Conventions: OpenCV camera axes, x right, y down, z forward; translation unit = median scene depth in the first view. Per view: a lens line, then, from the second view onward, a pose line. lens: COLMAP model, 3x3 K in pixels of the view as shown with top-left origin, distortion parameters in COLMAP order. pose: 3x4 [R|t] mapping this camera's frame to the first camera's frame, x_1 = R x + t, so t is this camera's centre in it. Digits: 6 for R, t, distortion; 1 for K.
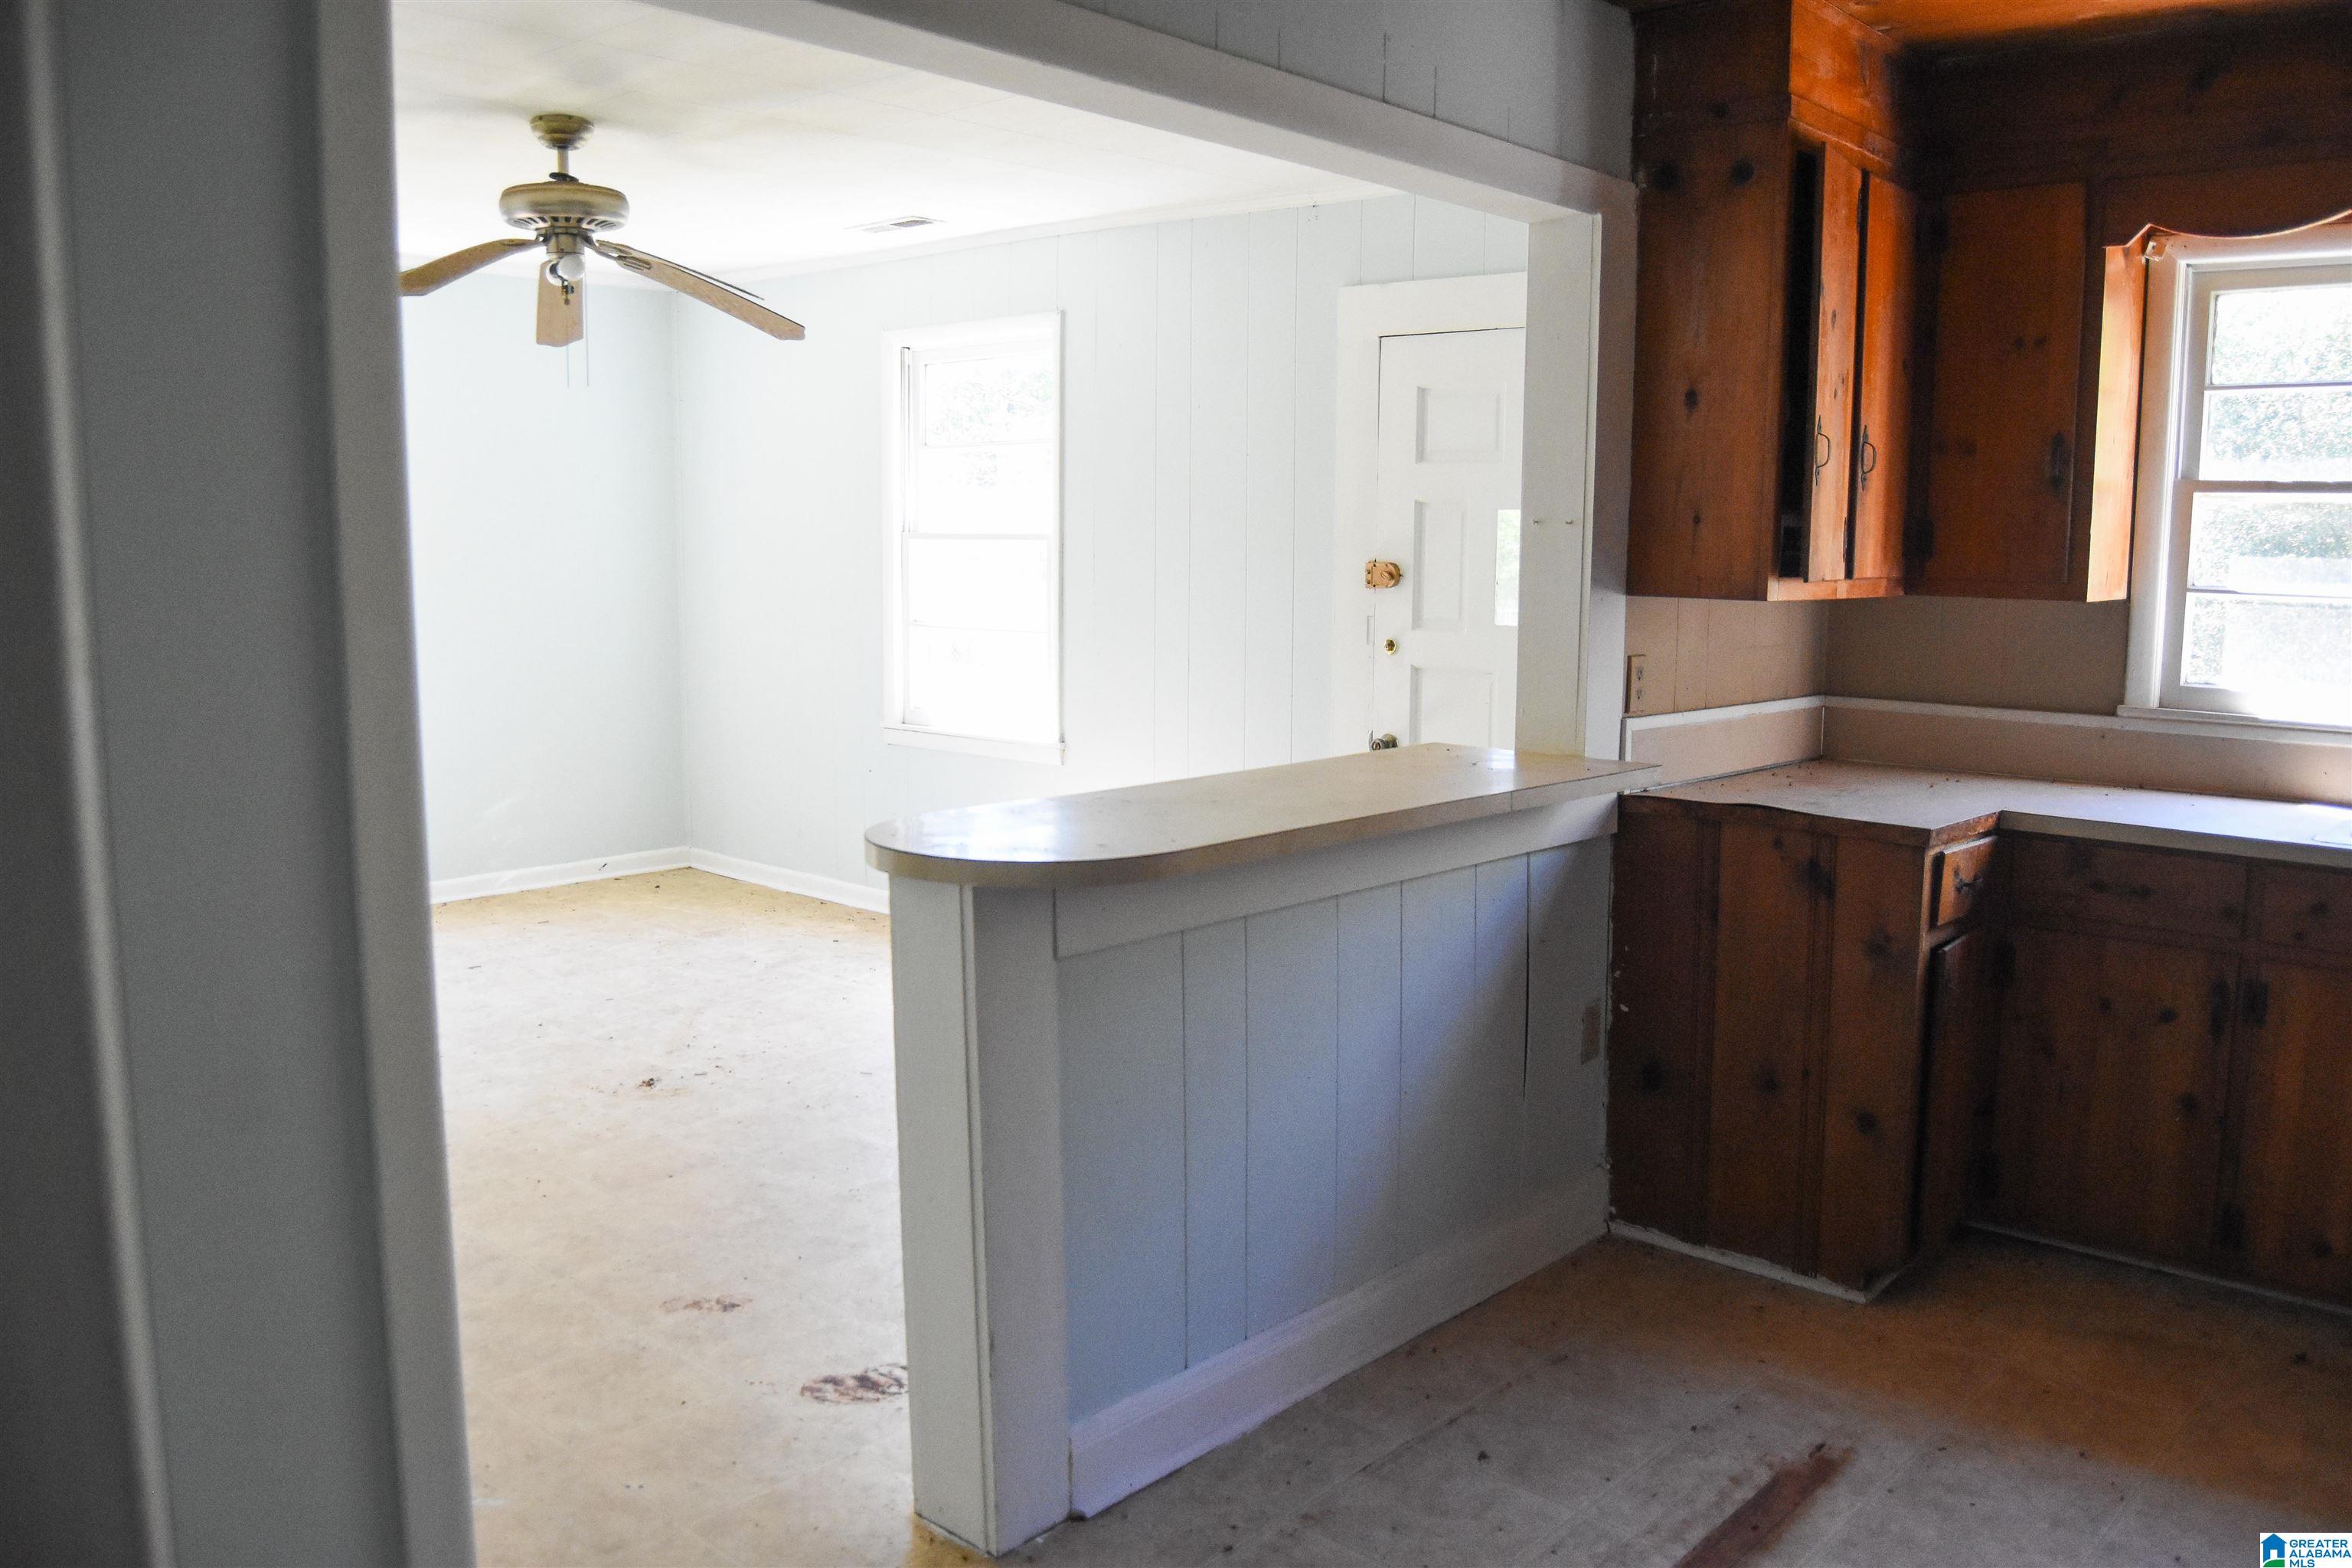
lens RADIAL K [[1861.7, 0, 1173.0], [0, 1861.7, 790.7], [0, 0, 1]] dist [-0.094816, 0.037788]
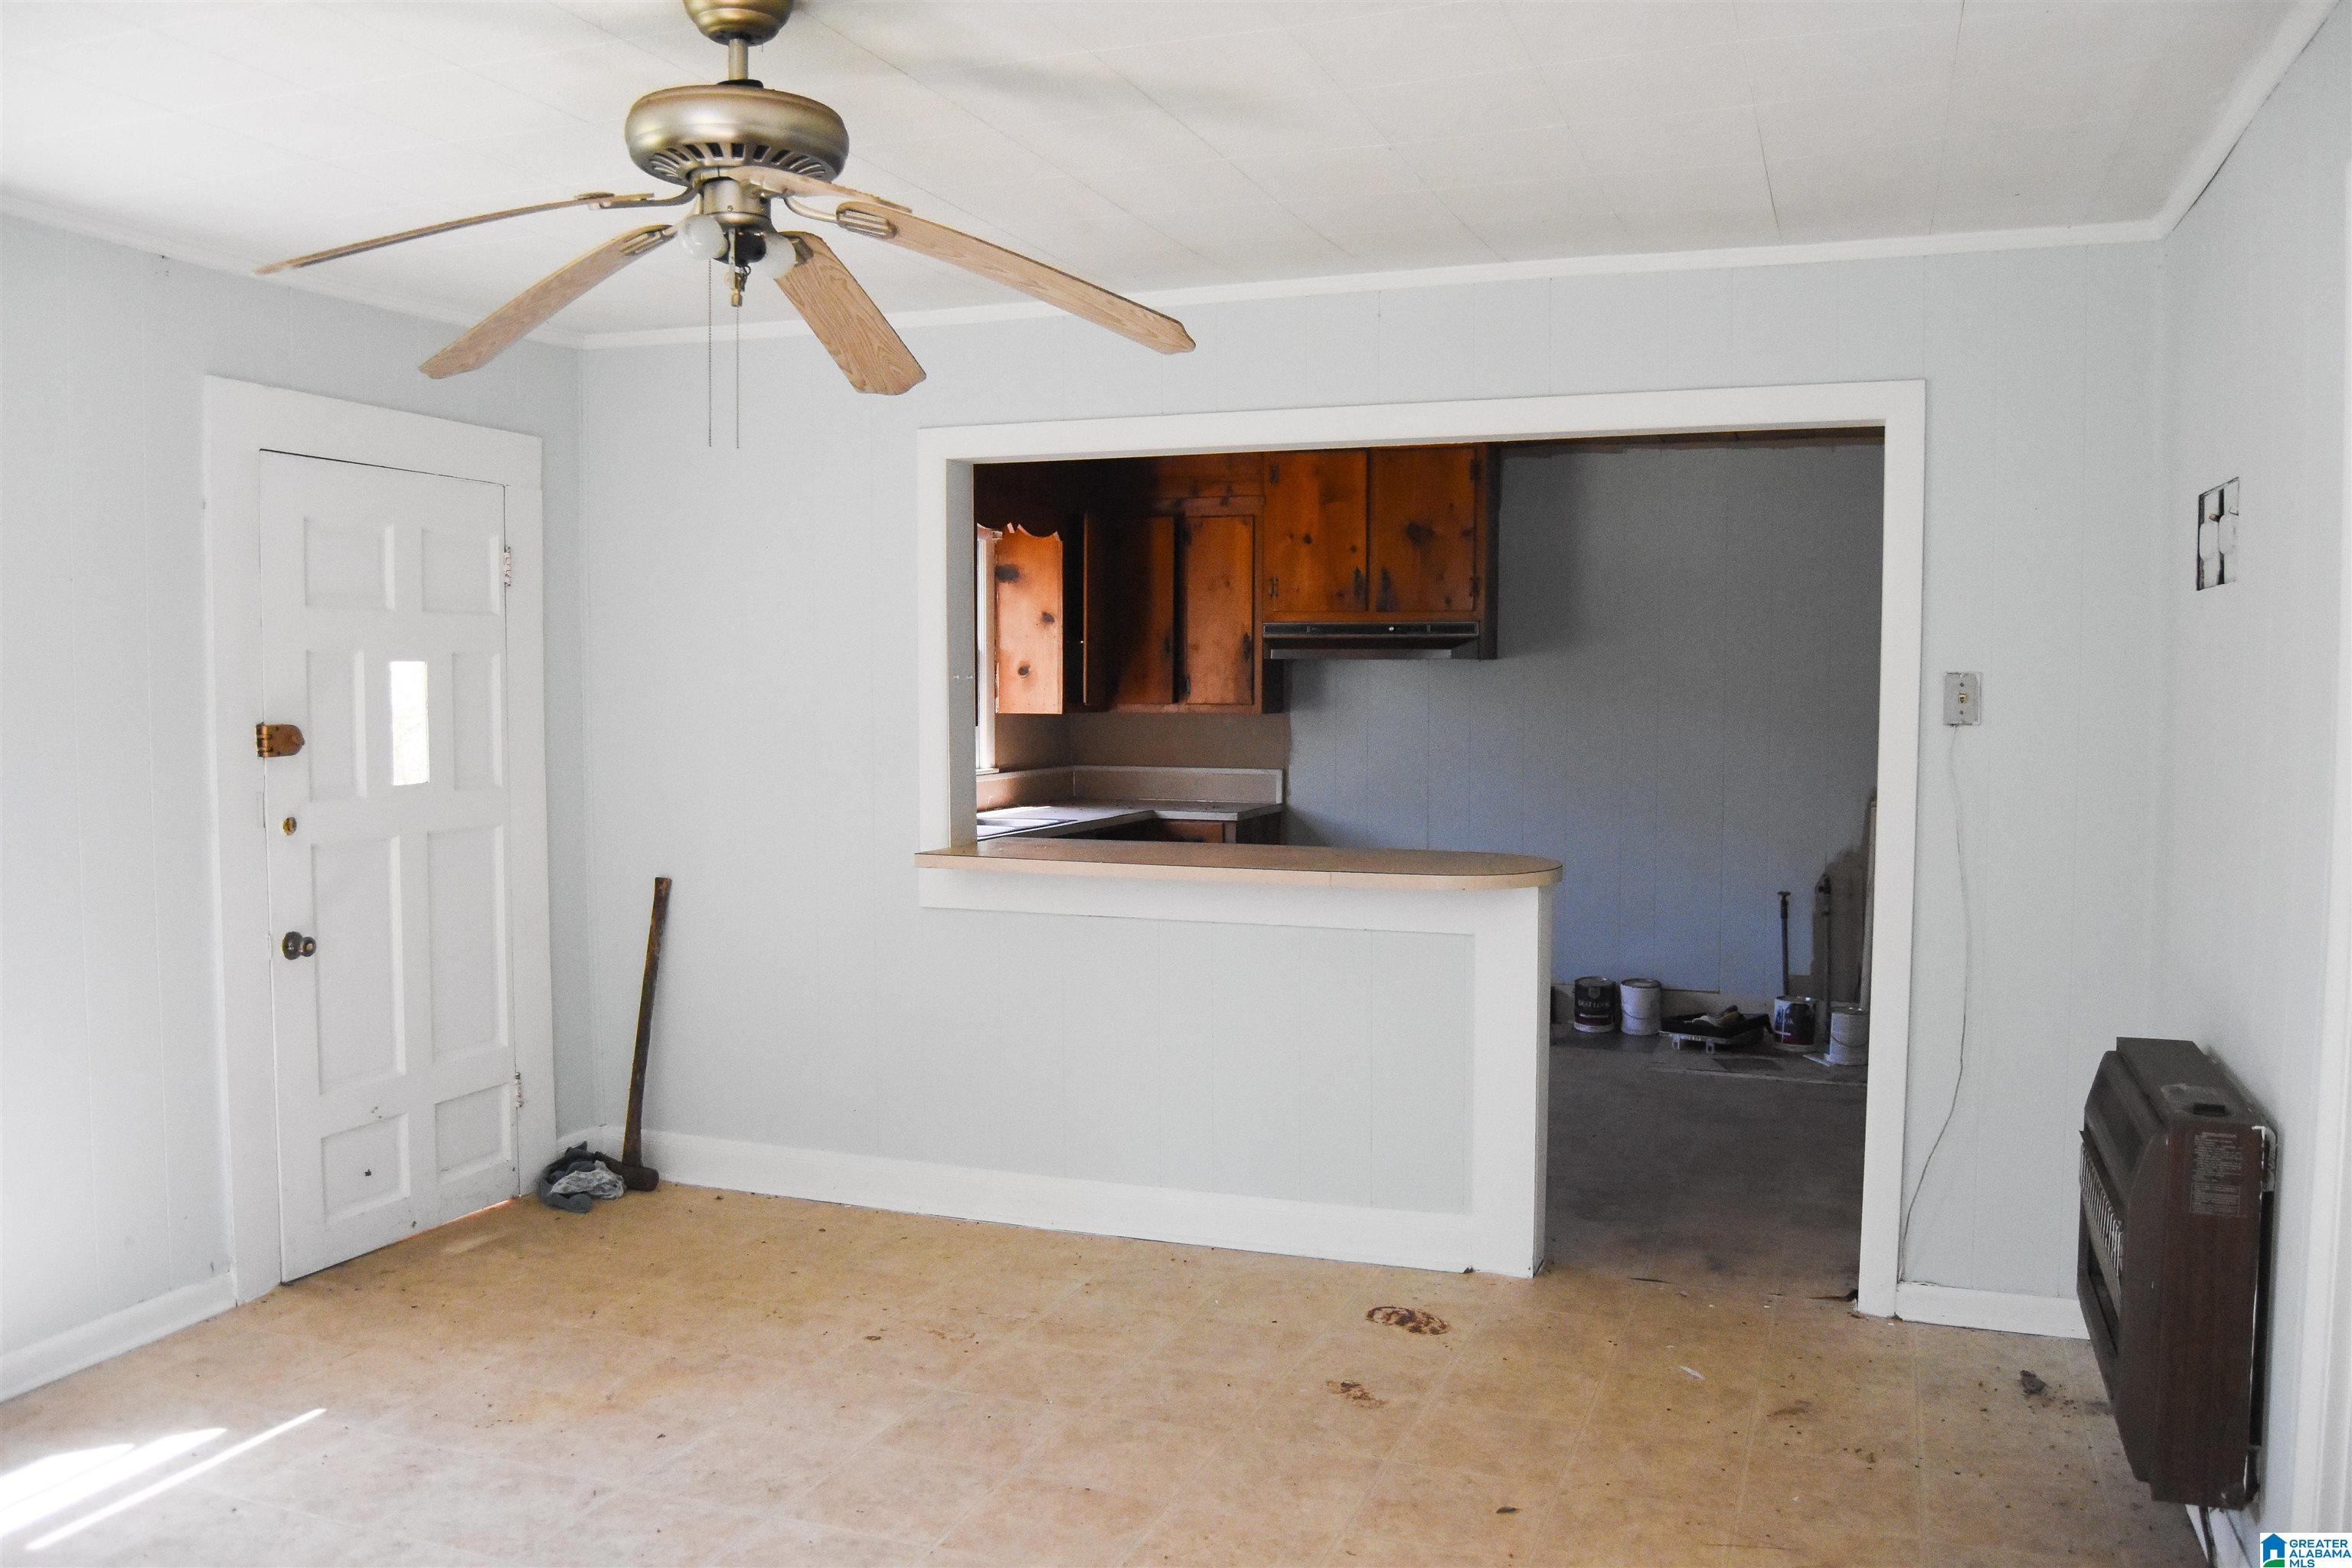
lens RADIAL K [[1861.7, 0, 1172.0], [0, 1861.7, 780.8], [0, 0, 1]] dist [-0.094816, 0.037788]
pose [[-0.376030, -0.056138, 0.924905, -1.165288], [0.126310, 0.985740, 0.111184, -0.206744], [-0.917958, 0.158634, -0.363577, 1.396370]]
